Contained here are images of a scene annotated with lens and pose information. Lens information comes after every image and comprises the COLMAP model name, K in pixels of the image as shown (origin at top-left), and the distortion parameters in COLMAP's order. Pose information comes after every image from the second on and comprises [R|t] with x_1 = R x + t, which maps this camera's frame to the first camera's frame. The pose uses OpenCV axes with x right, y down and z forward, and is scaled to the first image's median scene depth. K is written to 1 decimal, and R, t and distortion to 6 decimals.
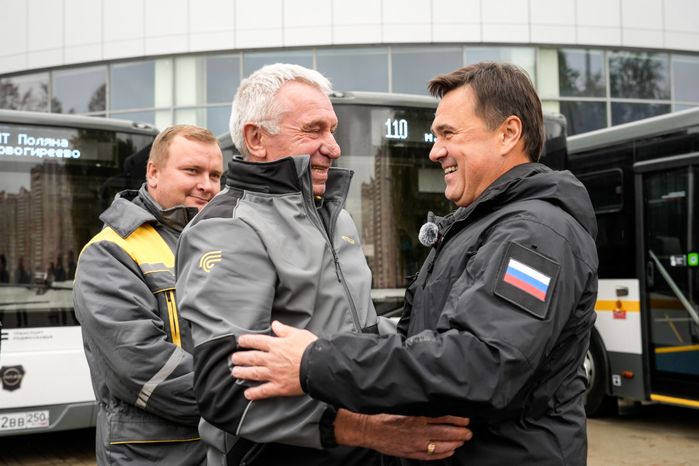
lens RADIAL K [[843.9, 0, 324.8], [0, 843.9, 231.4], [0, 0, 1]] dist [0.057268, 0.001911]
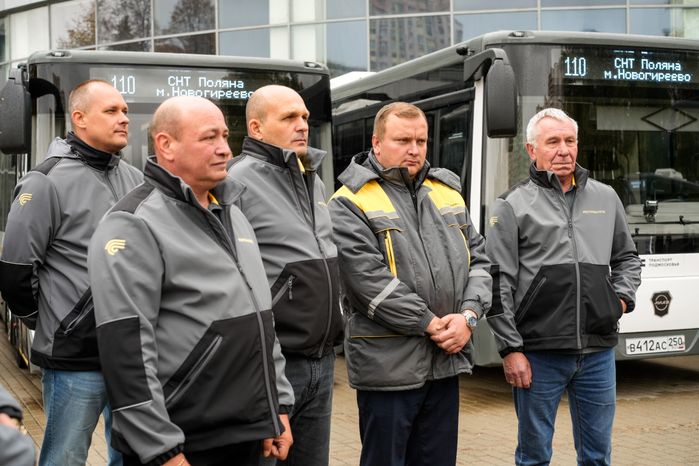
lens RADIAL K [[1002.7, 0, 340.9], [0, 1002.7, 235.8], [0, 0, 1]] dist [0.015377, -0.068594]
pose [[0.994847, 0.001915, -0.101374, -0.056866], [0.005829, 0.997088, 0.076042, -0.012119], [0.101224, -0.076241, 0.991938, -0.173488]]
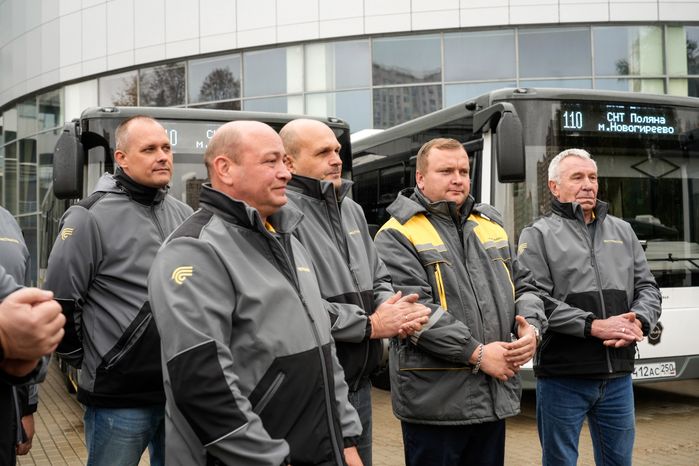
lens RADIAL K [[849.7, 0, 349.5], [0, 849.7, 233.0], [0, 0, 1]] dist [-0.005708, 0.012888]
pose [[0.995597, -0.005467, -0.093575, -0.084609], [0.008006, 0.999609, 0.026775, -0.004709], [0.093392, -0.027406, 0.995252, -0.112883]]
